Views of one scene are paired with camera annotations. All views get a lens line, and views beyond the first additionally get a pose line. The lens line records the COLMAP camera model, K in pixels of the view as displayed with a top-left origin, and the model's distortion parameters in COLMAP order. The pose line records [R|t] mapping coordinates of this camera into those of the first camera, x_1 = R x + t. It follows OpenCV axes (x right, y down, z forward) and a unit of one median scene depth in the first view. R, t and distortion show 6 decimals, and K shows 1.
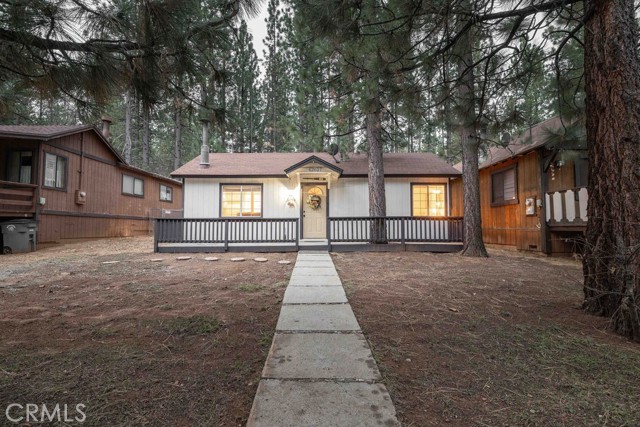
lens RADIAL K [[312.8, 0, 320.0], [0, 312.8, 213.5], [0, 0, 1]] dist [-0.001339, 0.000069]
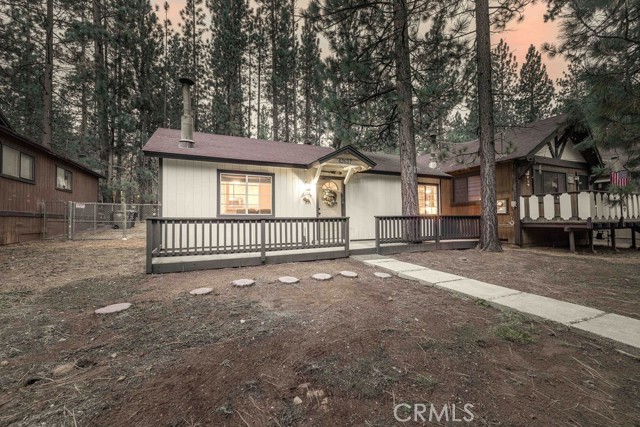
lens RADIAL K [[272.5, 0, 320.0], [0, 272.5, 213.5], [0, 0, 1]] dist [0.001083, 0.000039]
pose [[0.905011, 0.003683, 0.425372, -0.376756], [-0.010789, 0.999840, 0.014297, -0.004221], [-0.425251, -0.017528, 0.904906, 0.313413]]
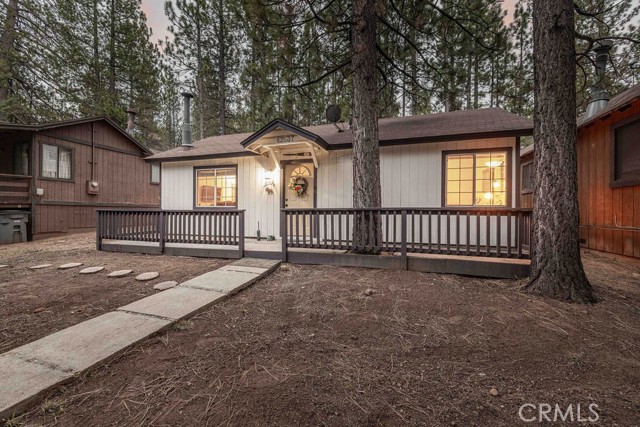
lens RADIAL K [[272.5, 0, 320.0], [0, 272.5, 213.5], [0, 0, 1]] dist [0.001083, 0.000039]
pose [[0.947874, 0.006958, -0.318570, 0.234602], [0.009436, 0.998710, 0.049890, -0.005419], [0.318506, -0.050295, 0.946585, 0.414748]]
